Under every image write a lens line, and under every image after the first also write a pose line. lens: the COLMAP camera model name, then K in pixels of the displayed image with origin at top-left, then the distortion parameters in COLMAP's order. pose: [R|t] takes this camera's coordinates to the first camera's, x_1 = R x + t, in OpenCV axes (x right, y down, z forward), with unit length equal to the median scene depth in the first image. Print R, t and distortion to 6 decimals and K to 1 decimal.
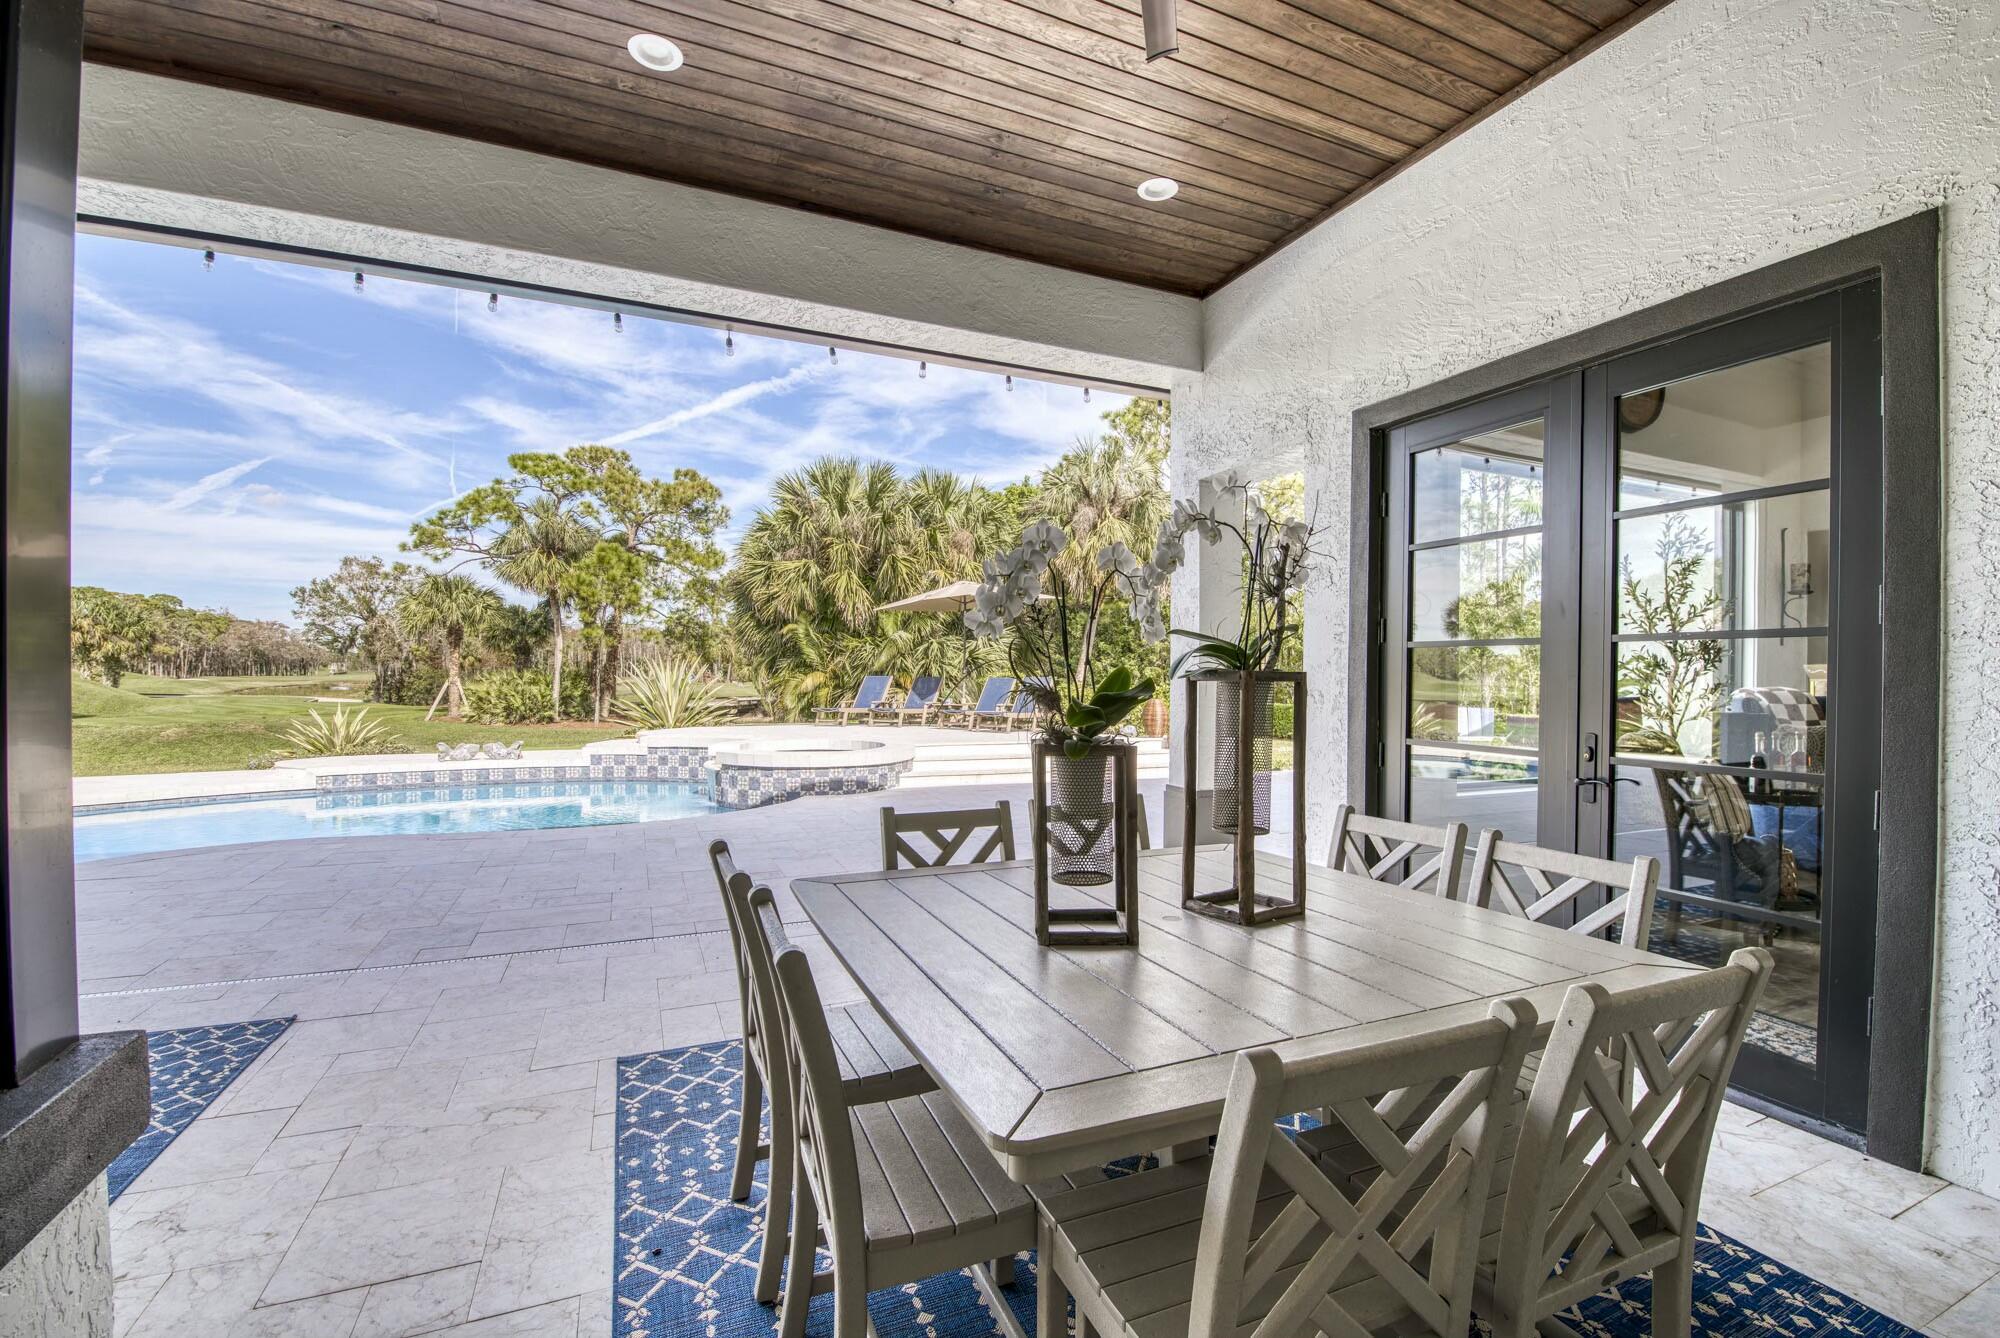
lens RADIAL K [[855.8, 0, 1009.9], [0, 855.8, 683.4], [0, 0, 1]] dist [-0.010760, -0.005578]
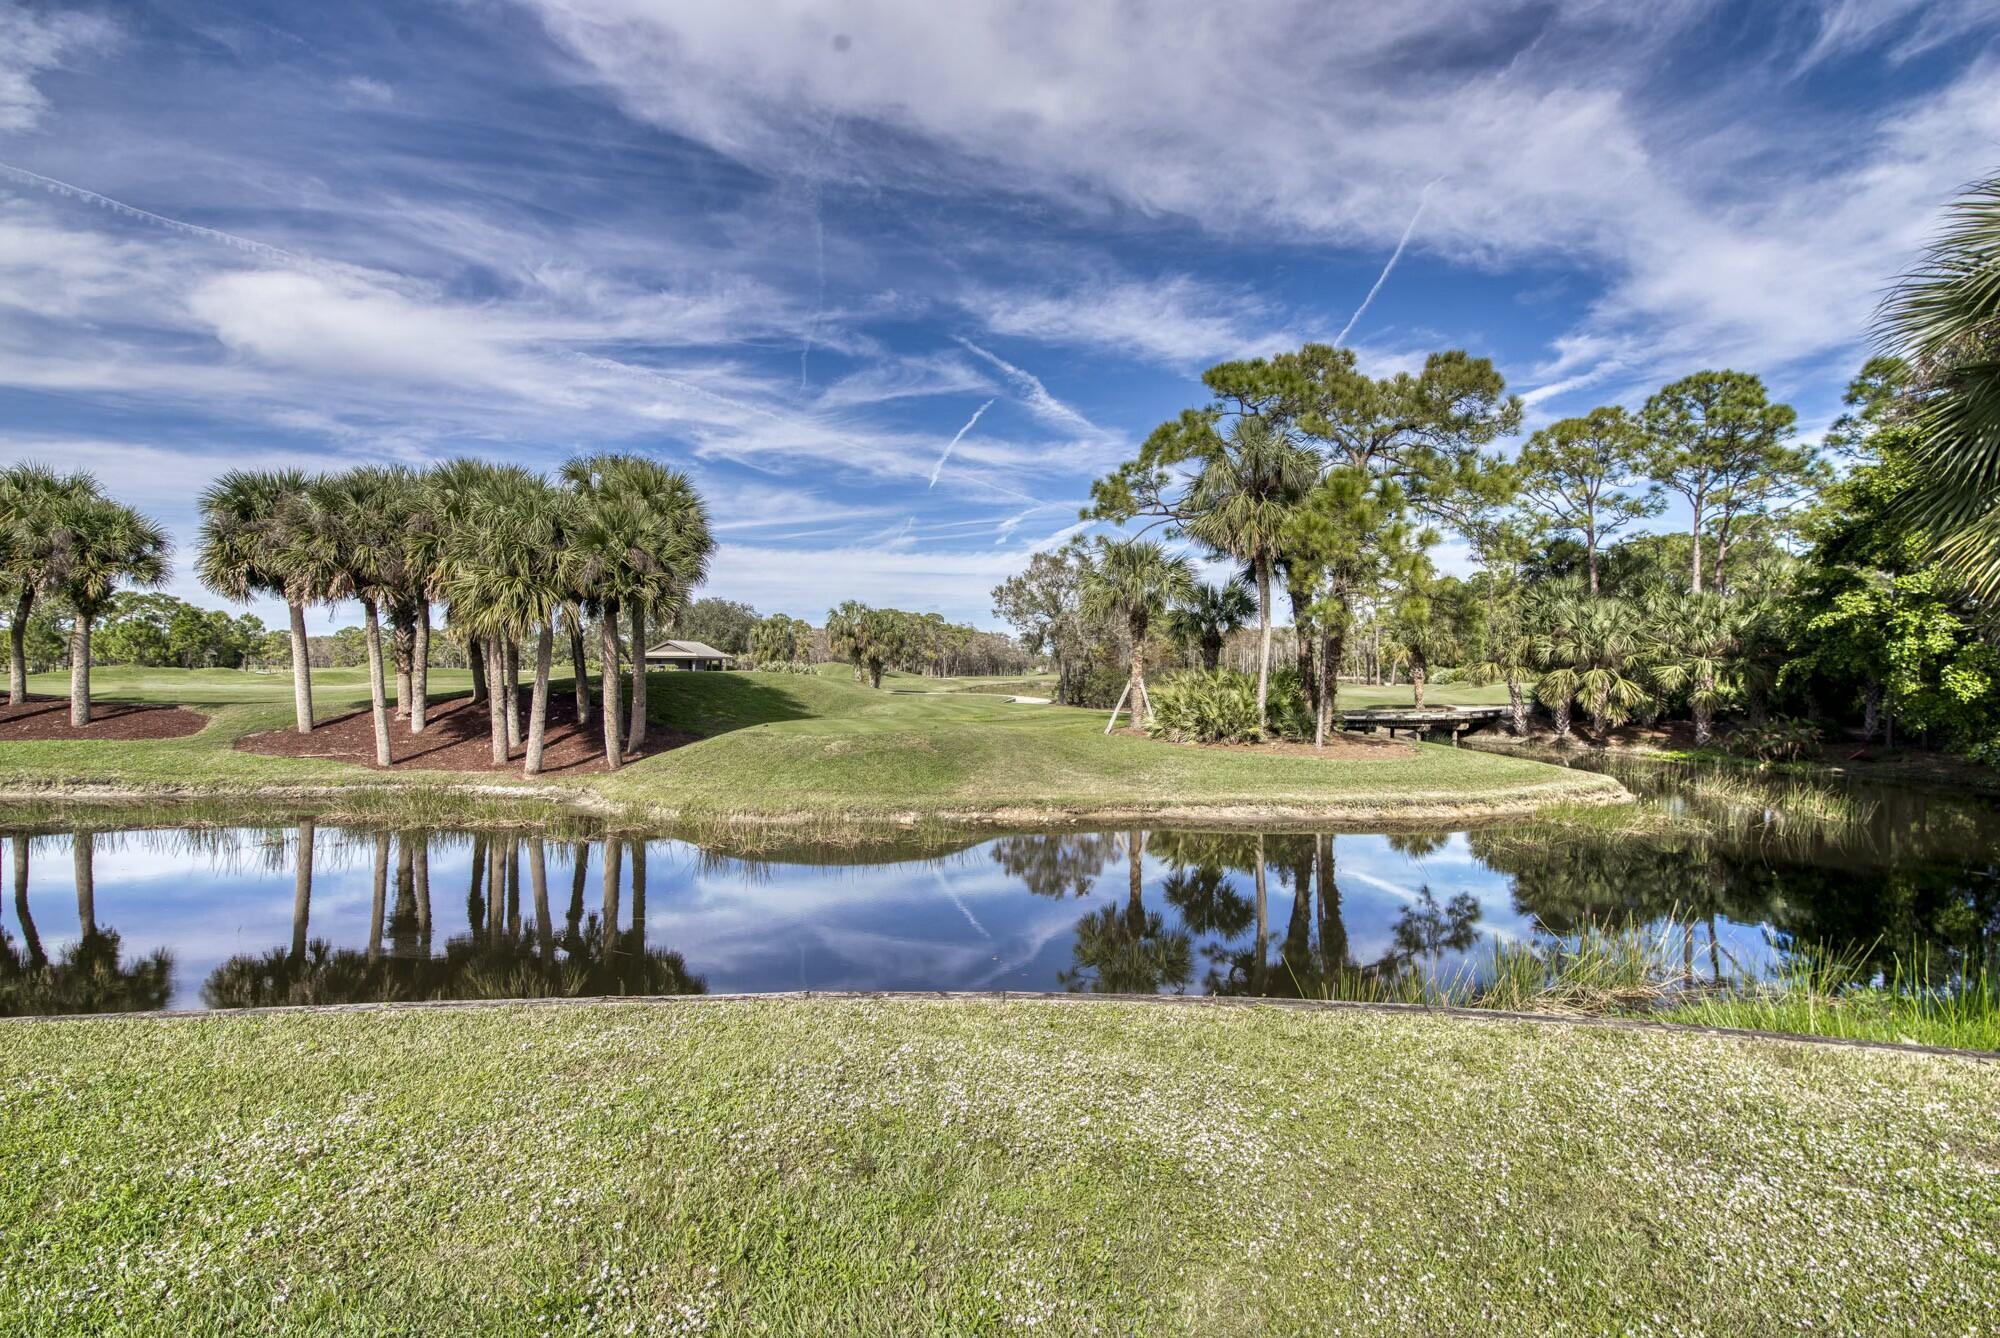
lens RADIAL K [[855.8, 0, 1020.7], [0, 855.8, 681.5], [0, 0, 1]] dist [-0.010760, -0.005578]
pose [[0.766350, 0.005994, -0.642395, -0.221100], [-0.008243, 0.999966, -0.000503, -0.002141], [0.642370, 0.005681, 0.766373, 0.317428]]
